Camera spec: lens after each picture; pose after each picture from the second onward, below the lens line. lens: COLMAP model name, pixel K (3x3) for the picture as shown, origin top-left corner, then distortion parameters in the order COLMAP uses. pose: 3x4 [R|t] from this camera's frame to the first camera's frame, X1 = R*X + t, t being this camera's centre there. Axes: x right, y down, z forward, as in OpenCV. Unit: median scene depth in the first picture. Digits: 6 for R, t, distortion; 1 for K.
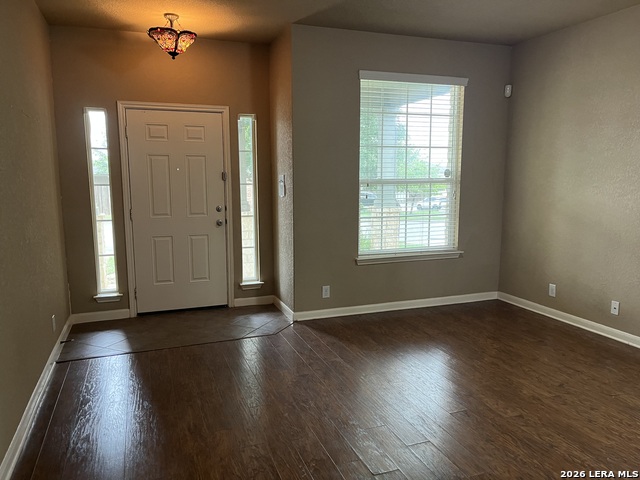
lens RADIAL K [[501.3, 0, 322.2], [0, 501.3, 244.3], [0, 0, 1]] dist [0.047660, -0.031522]
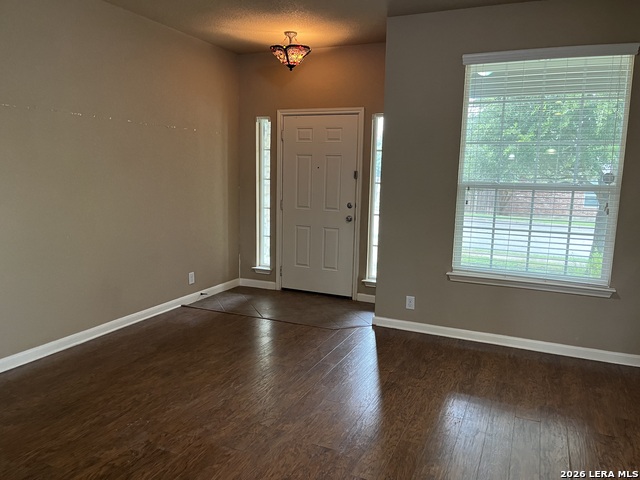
lens RADIAL K [[501.3, 0, 319.7], [0, 501.3, 240.7], [0, 0, 1]] dist [0.047660, -0.031522]
pose [[0.700759, 0.120739, -0.703106, 0.520047], [-0.124321, 0.991161, 0.046298, -0.038996], [0.702482, 0.054967, 0.709576, 0.220141]]
